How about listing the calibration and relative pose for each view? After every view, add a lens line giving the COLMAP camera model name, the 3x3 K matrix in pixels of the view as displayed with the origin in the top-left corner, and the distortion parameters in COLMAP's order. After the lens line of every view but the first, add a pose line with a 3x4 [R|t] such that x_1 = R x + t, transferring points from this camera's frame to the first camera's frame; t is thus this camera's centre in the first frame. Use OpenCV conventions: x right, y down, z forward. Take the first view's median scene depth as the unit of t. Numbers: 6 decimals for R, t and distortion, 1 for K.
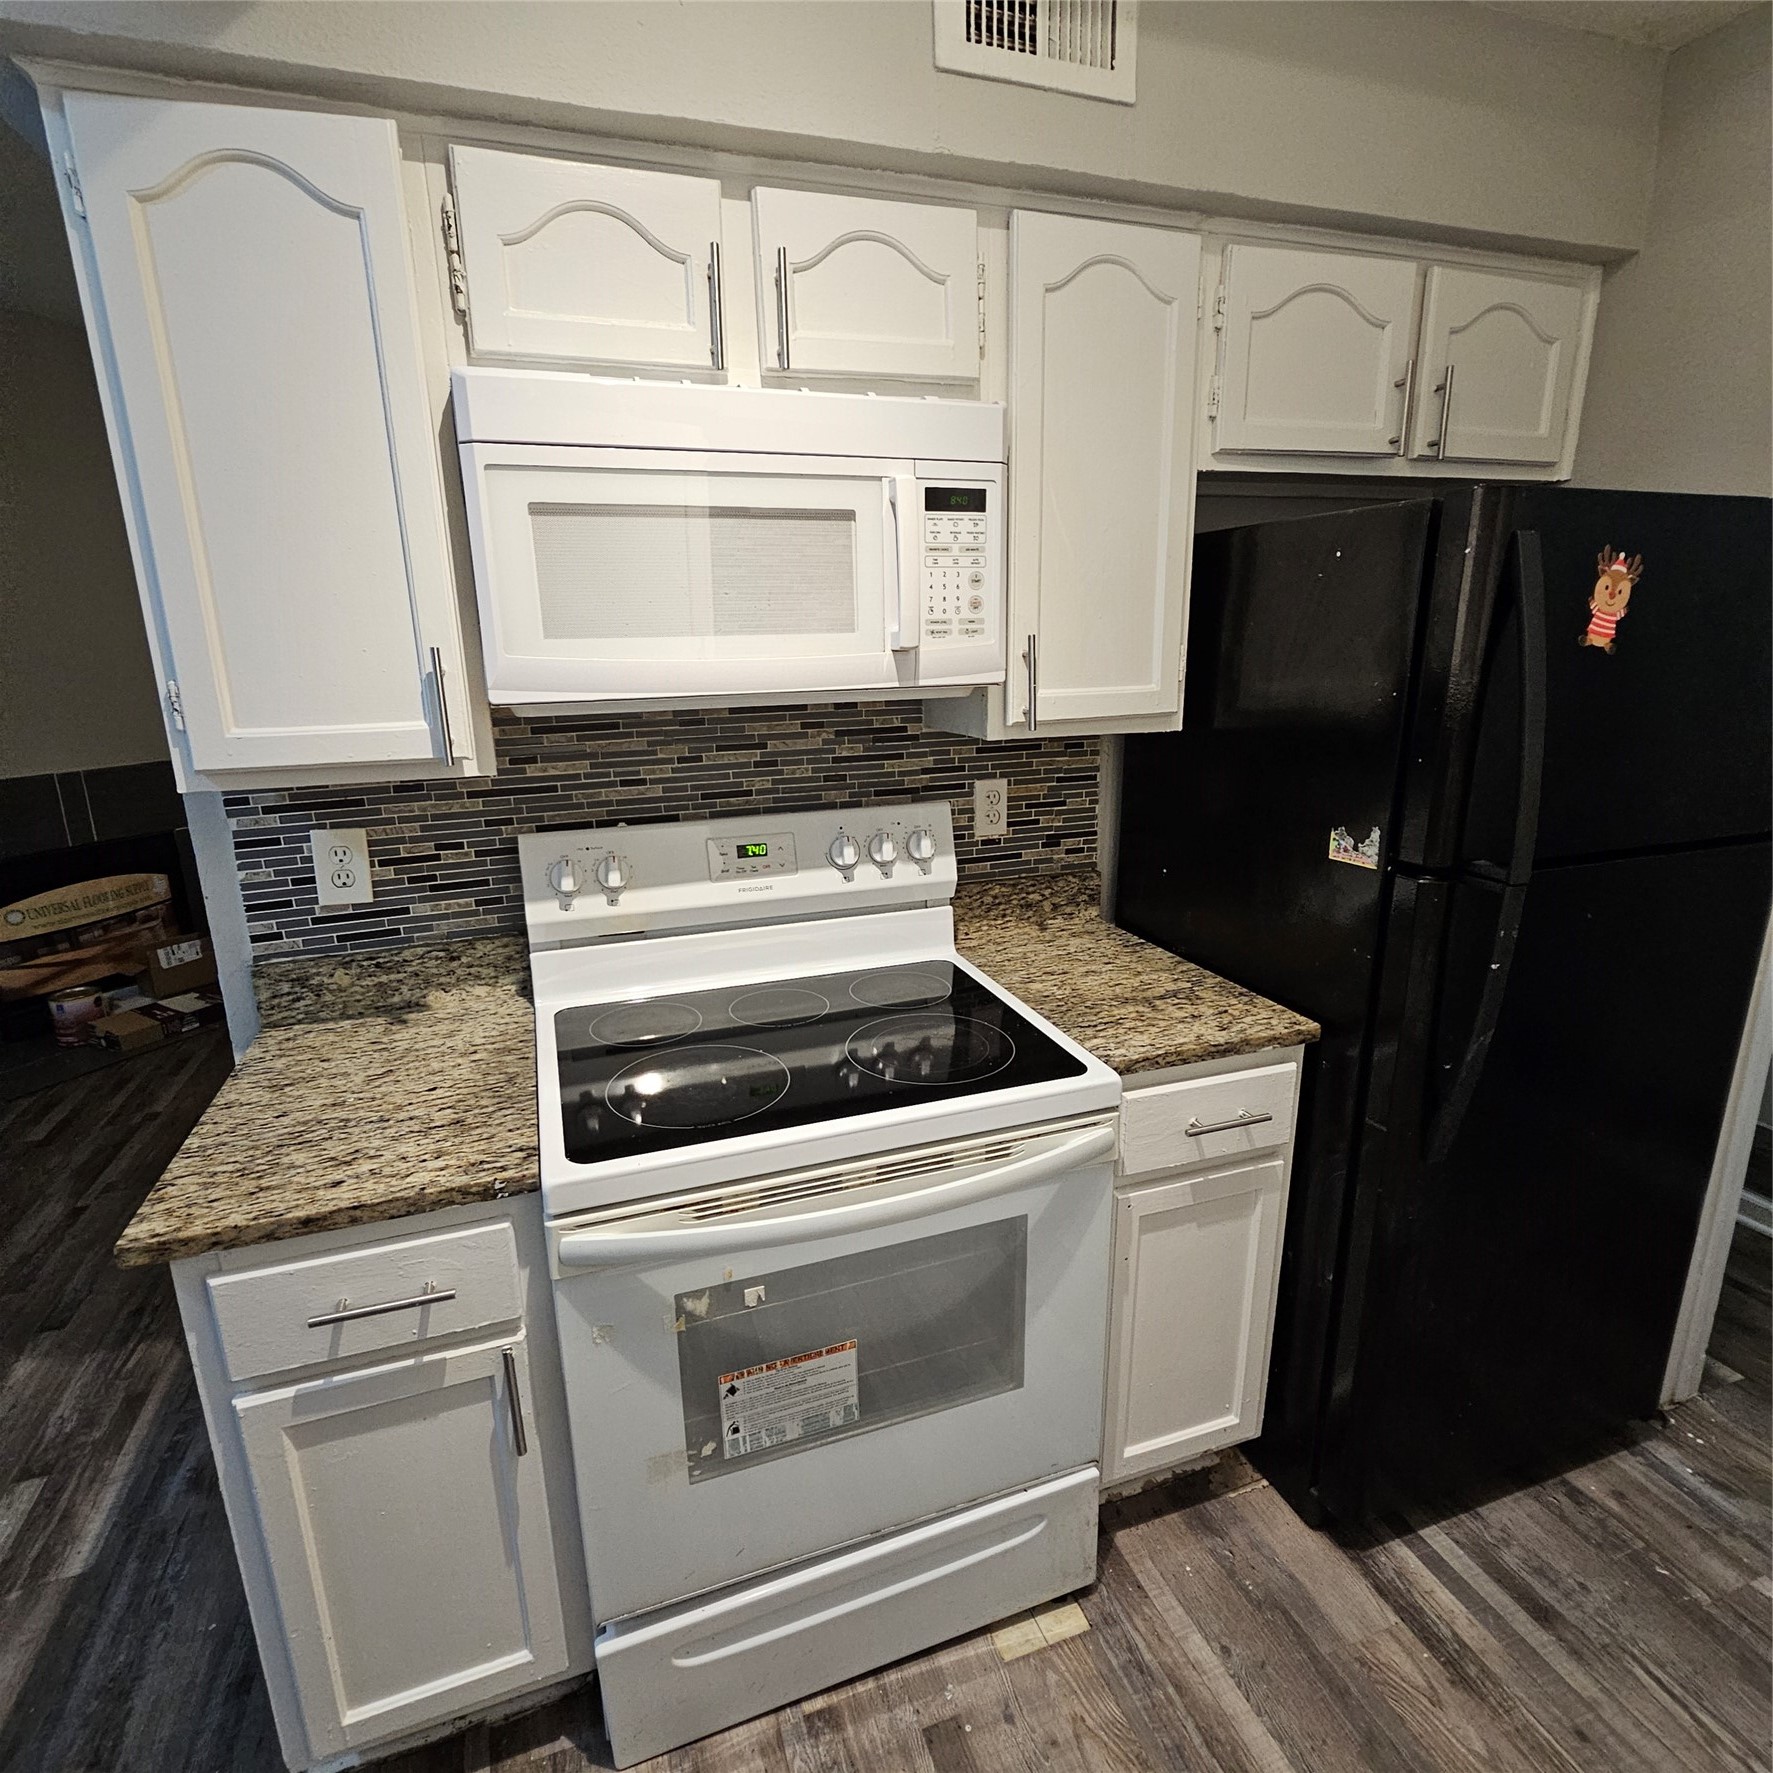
lens RADIAL K [[973.7, 0, 866.4], [0, 973.7, 888.5], [0, 0, 1]] dist [0.001146, -0.002541]
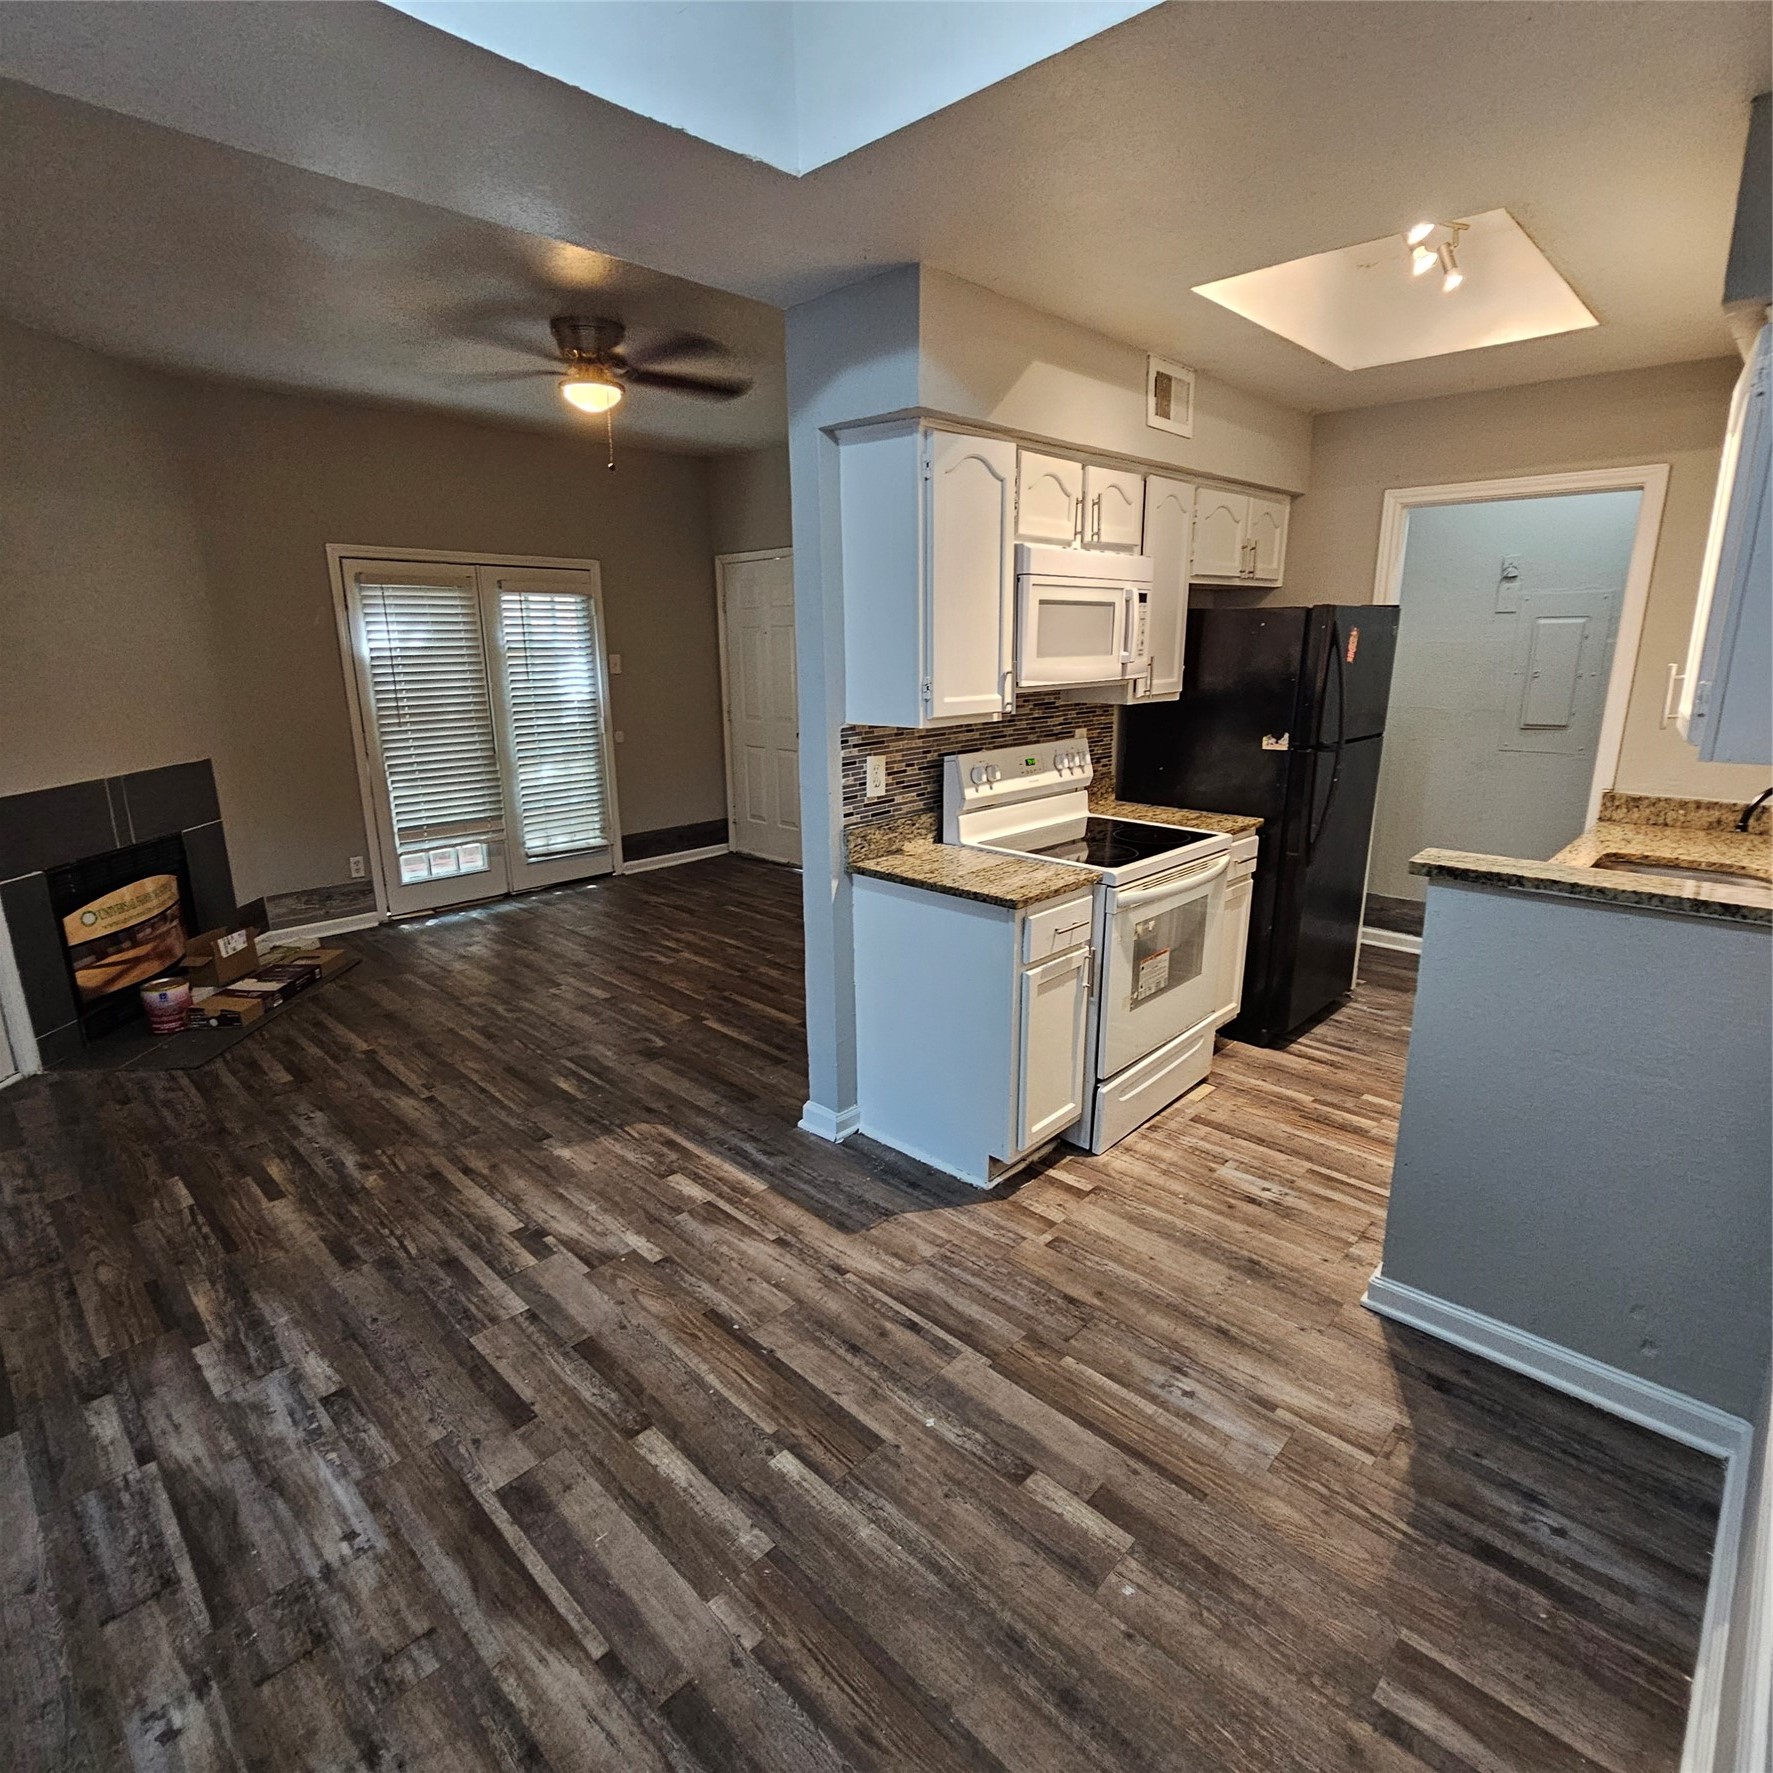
lens RADIAL K [[973.7, 0, 863.9], [0, 973.7, 894.5], [0, 0, 1]] dist [0.001146, -0.002541]
pose [[0.895001, -0.102150, 0.434210, -1.399926], [0.103892, 0.994392, 0.019793, 0.166420], [-0.433796, 0.027396, 0.900594, -0.691837]]
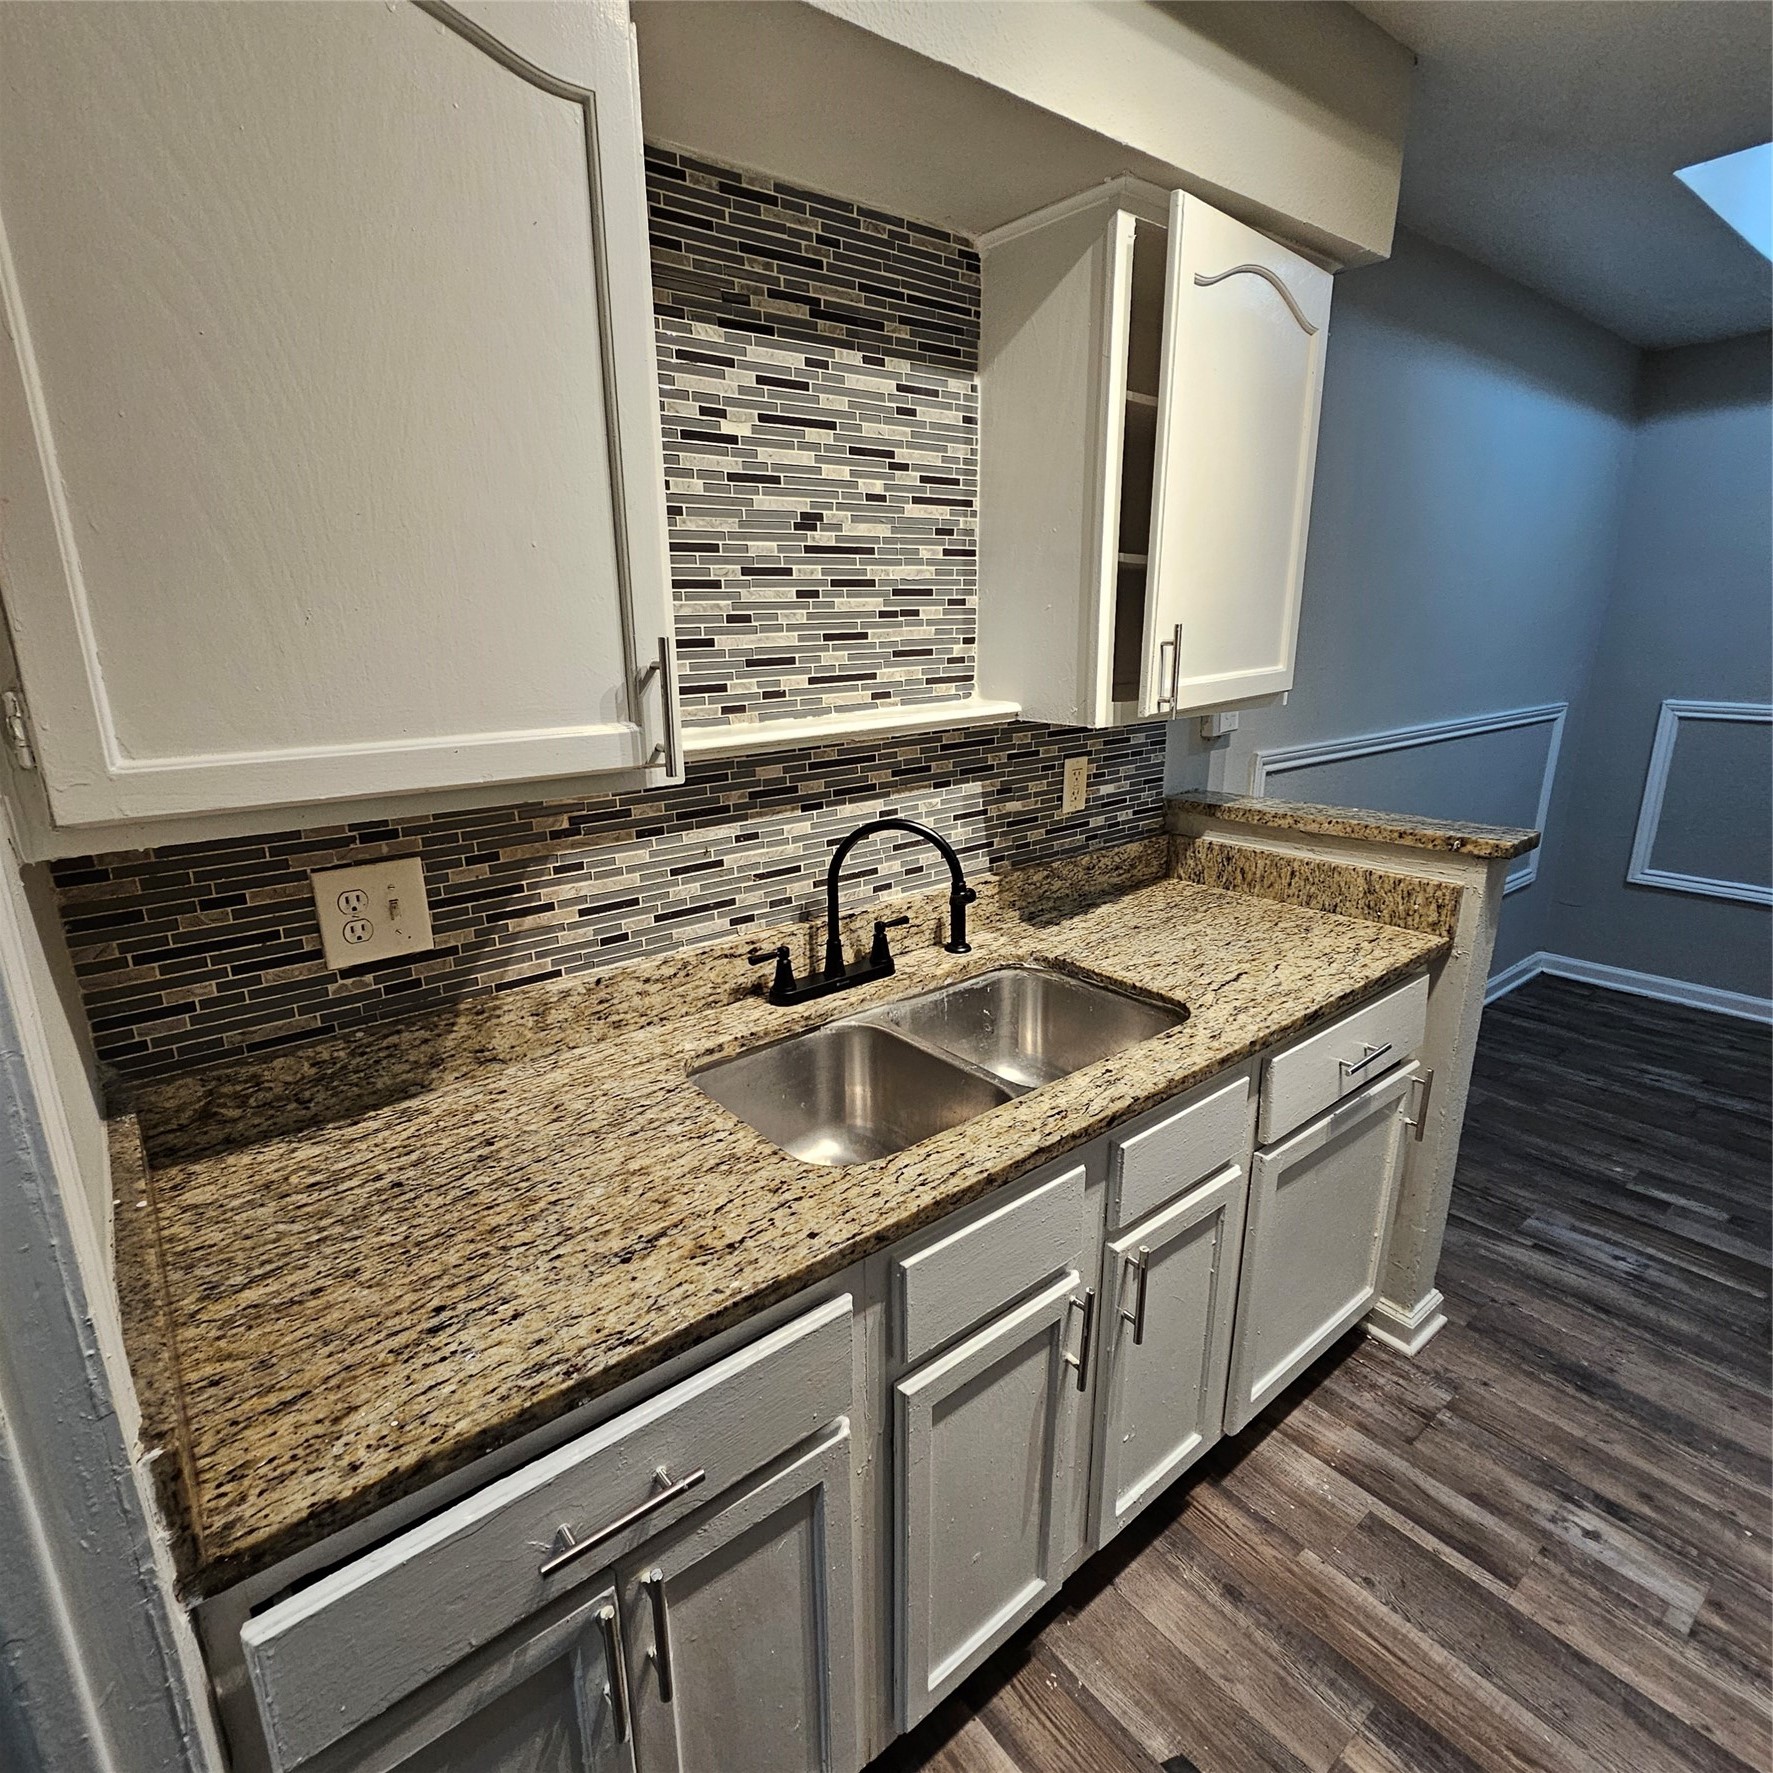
lens RADIAL K [[973.7, 0, 864.0], [0, 973.7, 887.2], [0, 0, 1]] dist [0.001146, -0.002541]
pose [[-0.945636, 0.117885, -0.303109, 0.940040], [-0.047563, 0.871845, 0.487466, -0.244503], [0.321729, 0.475383, -0.818842, 0.880721]]
